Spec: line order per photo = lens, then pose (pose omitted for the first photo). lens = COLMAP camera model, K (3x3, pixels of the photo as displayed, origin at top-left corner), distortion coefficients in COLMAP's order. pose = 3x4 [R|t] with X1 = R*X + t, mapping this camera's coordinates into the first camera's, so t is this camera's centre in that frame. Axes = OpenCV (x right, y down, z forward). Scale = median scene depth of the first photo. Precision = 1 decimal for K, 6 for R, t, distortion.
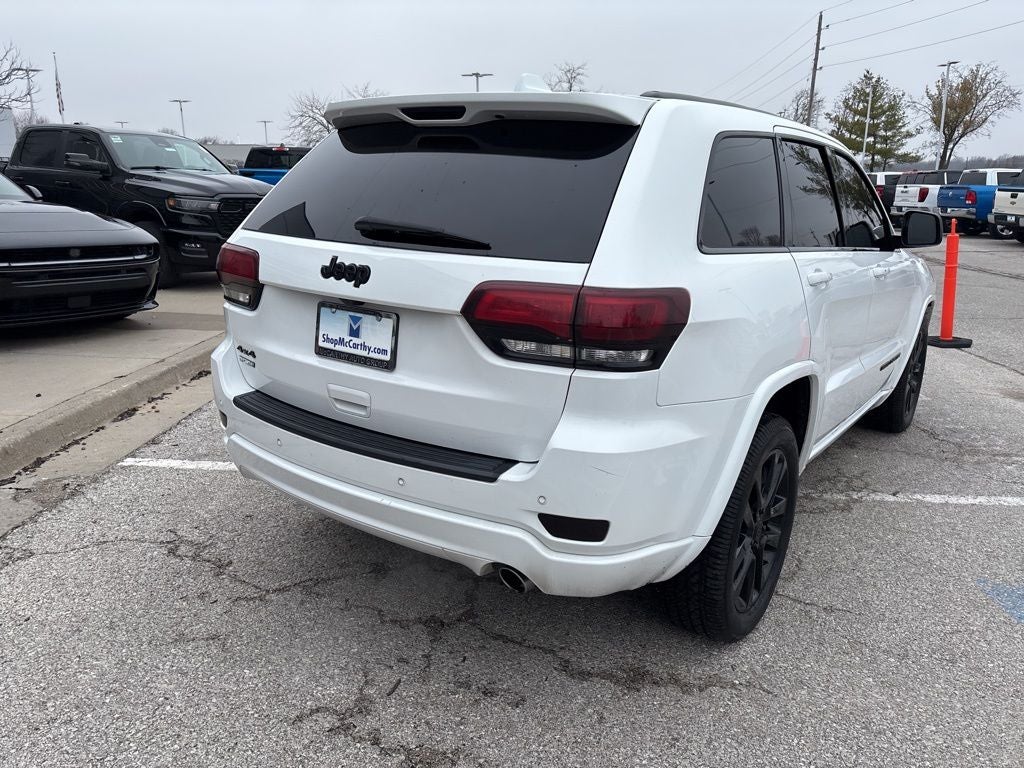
lens RADIAL K [[772.2, 0, 508.6], [0, 772.2, 383.1], [0, 0, 1]] dist [0.058625, -0.068261]
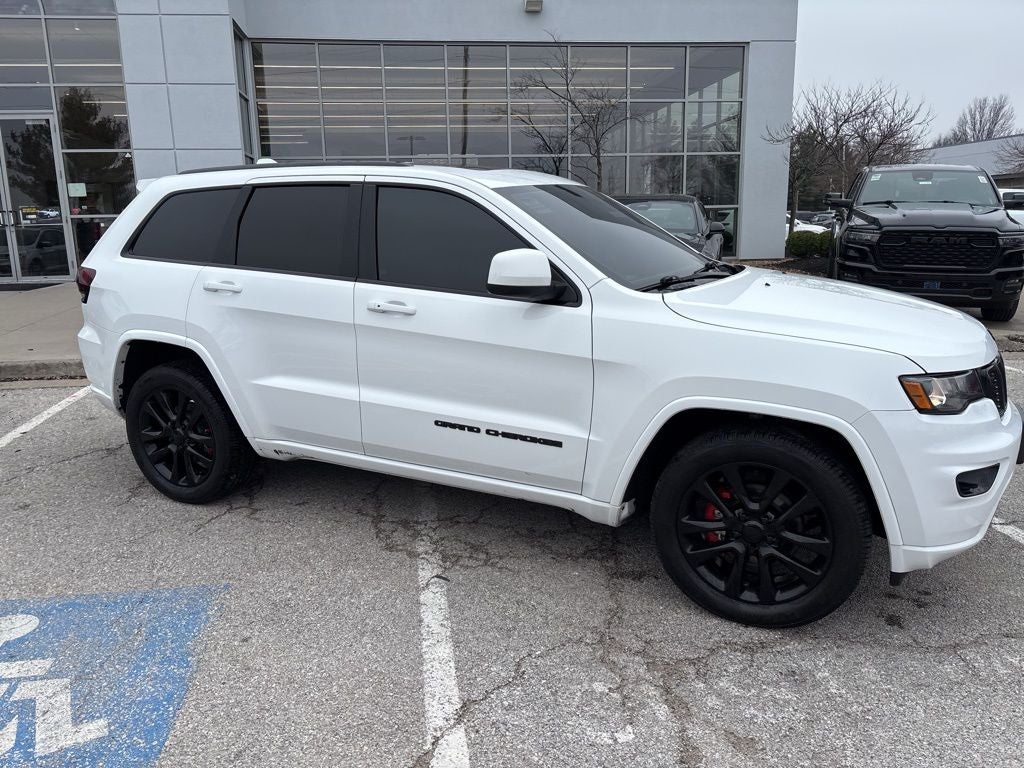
lens RADIAL K [[772.2, 0, 509.0], [0, 772.2, 380.4], [0, 0, 1]] dist [0.058625, -0.068261]
pose [[0.168615, 0.190298, -0.967138, 1.957869], [-0.232549, 0.961169, 0.148580, -0.316247], [0.957857, 0.199854, 0.206321, 1.303053]]
